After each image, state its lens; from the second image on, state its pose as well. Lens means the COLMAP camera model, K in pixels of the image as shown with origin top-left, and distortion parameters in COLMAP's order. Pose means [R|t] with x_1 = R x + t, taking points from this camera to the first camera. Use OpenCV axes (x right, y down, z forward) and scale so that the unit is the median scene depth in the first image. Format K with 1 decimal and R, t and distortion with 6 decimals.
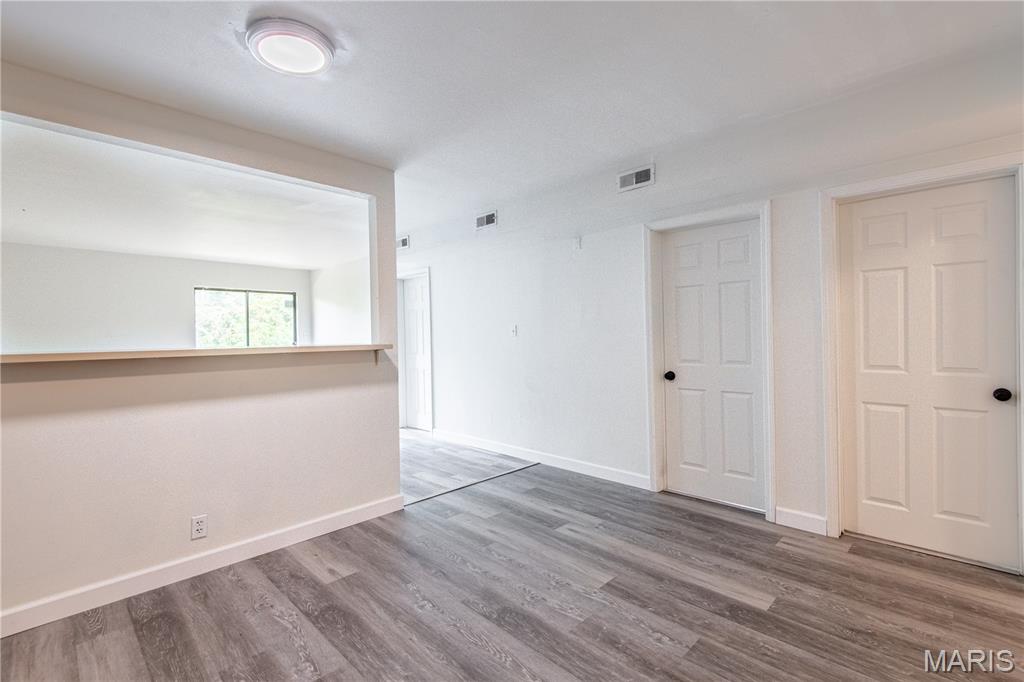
lens RADIAL K [[462.7, 0, 508.7], [0, 462.7, 342.2], [0, 0, 1]] dist [0.020557, -0.011967]
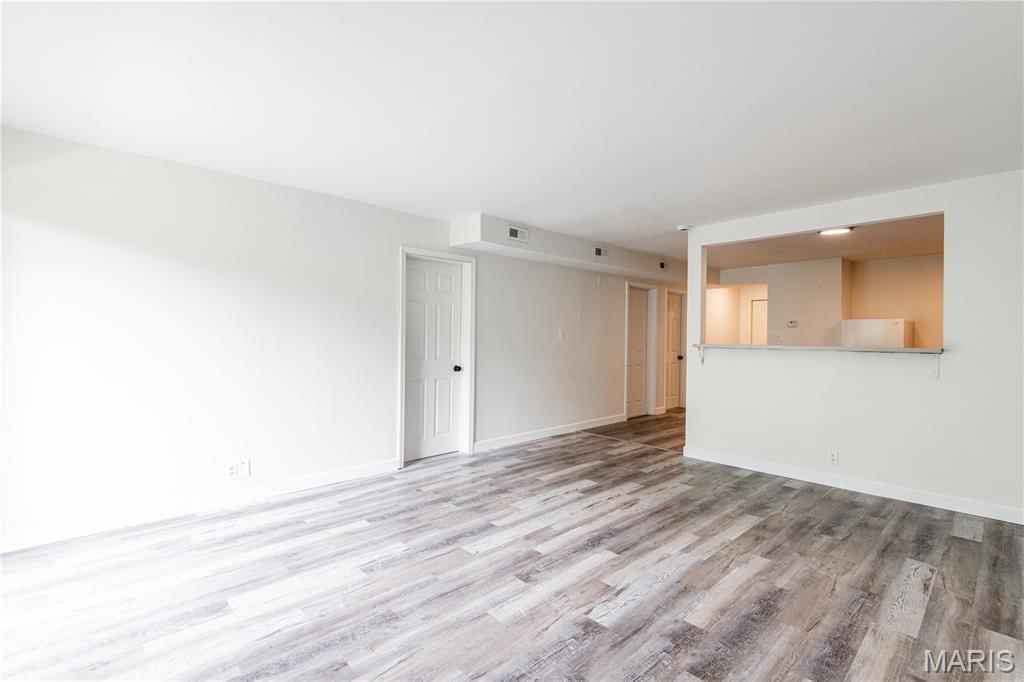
lens RADIAL K [[462.7, 0, 509.8], [0, 462.7, 322.9], [0, 0, 1]] dist [0.020557, -0.011967]
pose [[0.044136, 0.040255, 0.998214, -2.363187], [0.005364, 0.999164, -0.040530, -0.009958], [-0.999011, 0.007143, 0.043884, 2.017388]]
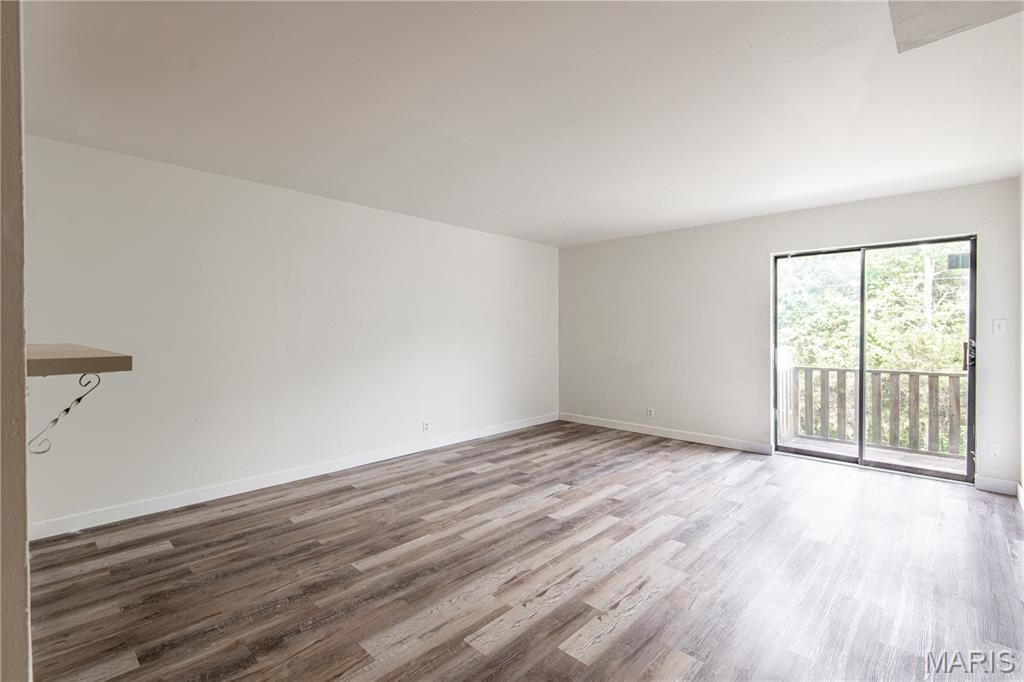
lens RADIAL K [[462.7, 0, 511.2], [0, 462.7, 340.3], [0, 0, 1]] dist [0.020557, -0.011967]
pose [[0.015423, 0.031333, -0.999390, -0.004250], [-0.014399, 0.999412, 0.031112, -0.031693], [0.999777, 0.013910, 0.015865, 1.692720]]
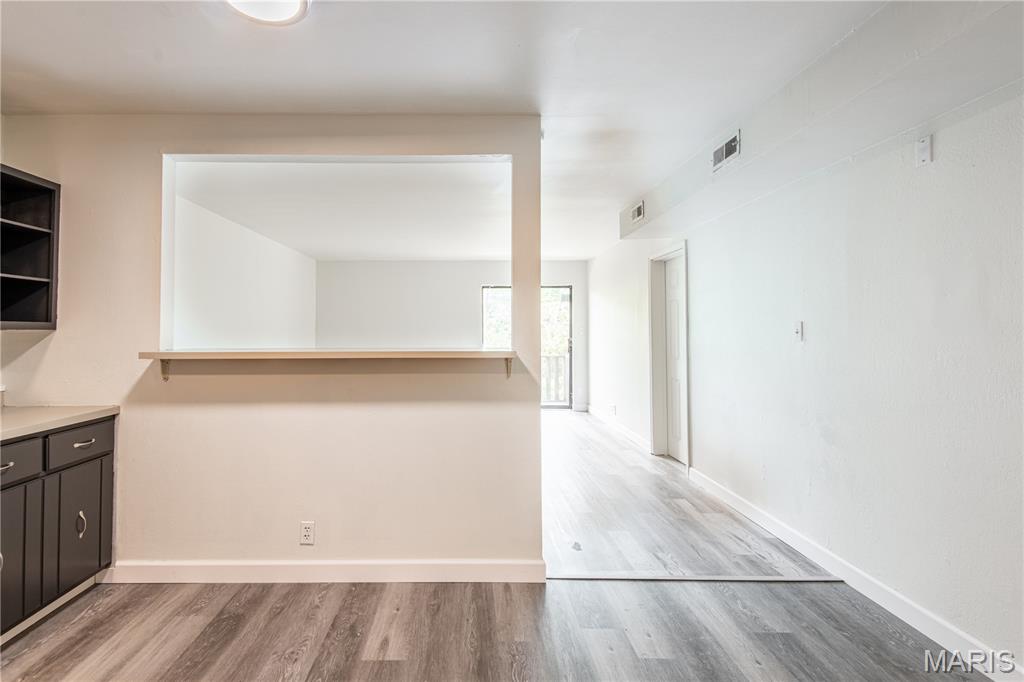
lens RADIAL K [[486.7, 0, 463.1], [0, 486.7, 329.5], [0, 0, 1]] dist [0.024862, -0.012464]
pose [[0.696443, 0.010194, -0.717540, 0.295698], [-0.018957, 0.999811, -0.004196, -0.032410], [0.717362, 0.016525, 0.696505, 0.511207]]
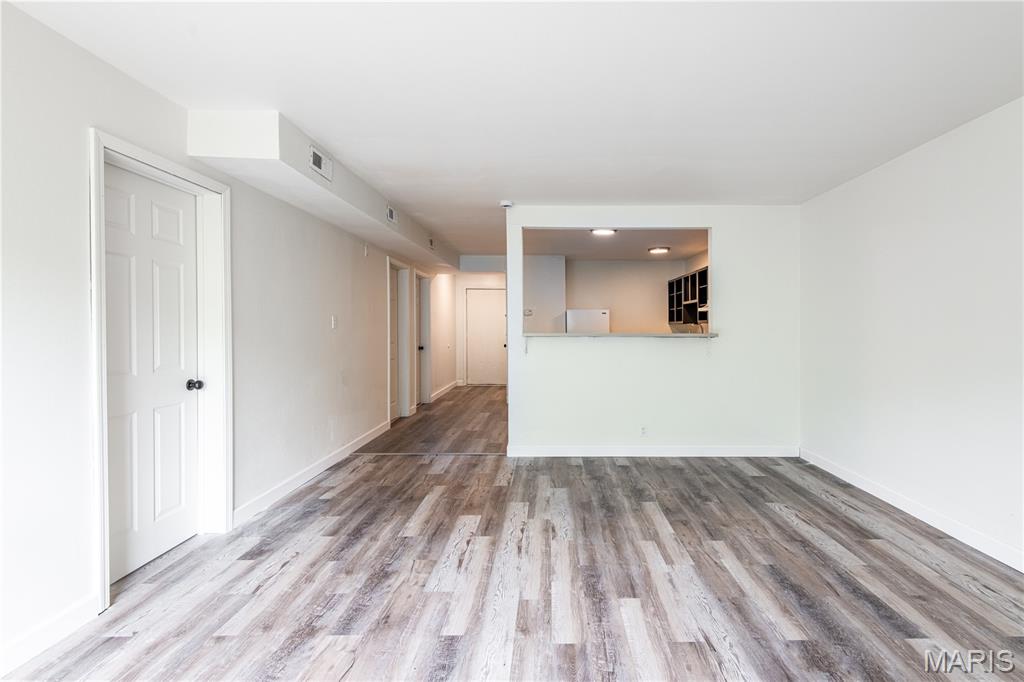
lens RADIAL K [[486.7, 0, 559.3], [0, 486.7, 325.2], [0, 0, 1]] dist [0.024862, -0.012464]
pose [[-0.715623, 0.011159, 0.698397, -1.790278], [0.015283, 0.999883, -0.000316, -0.023387], [-0.698319, 0.010448, -0.715710, 2.564775]]
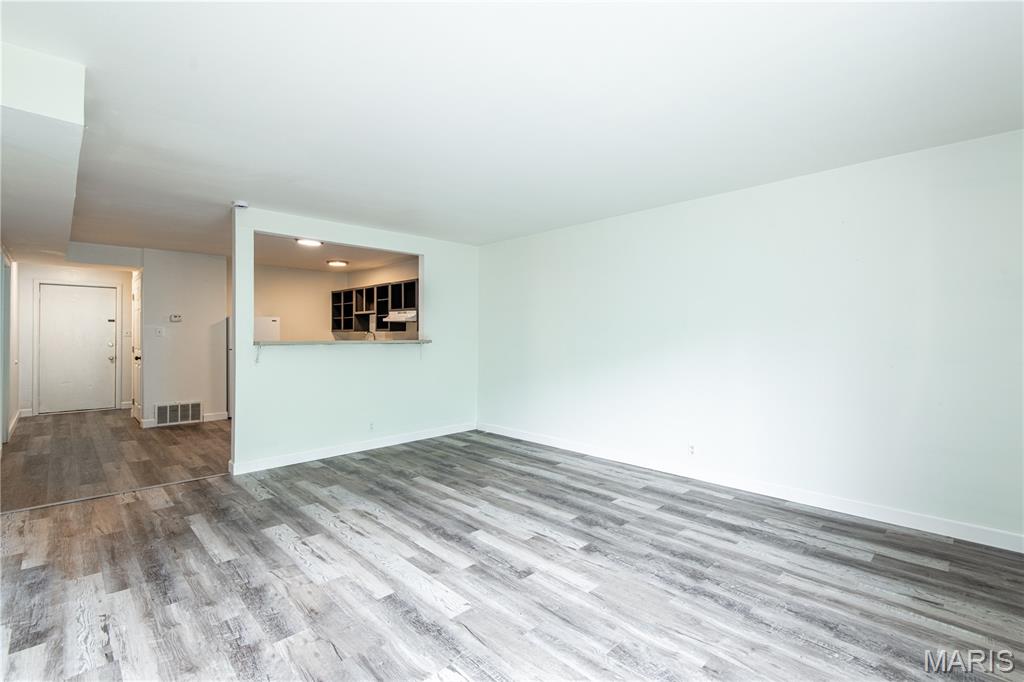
lens RADIAL K [[462.7, 0, 513.3], [0, 462.7, 331.9], [0, 0, 1]] dist [0.020557, -0.011967]
pose [[-0.999779, 0.011006, 0.017913, -1.366858], [0.011166, 0.999898, 0.008870, -0.036434], [-0.017814, 0.009068, -0.999800, 3.012343]]
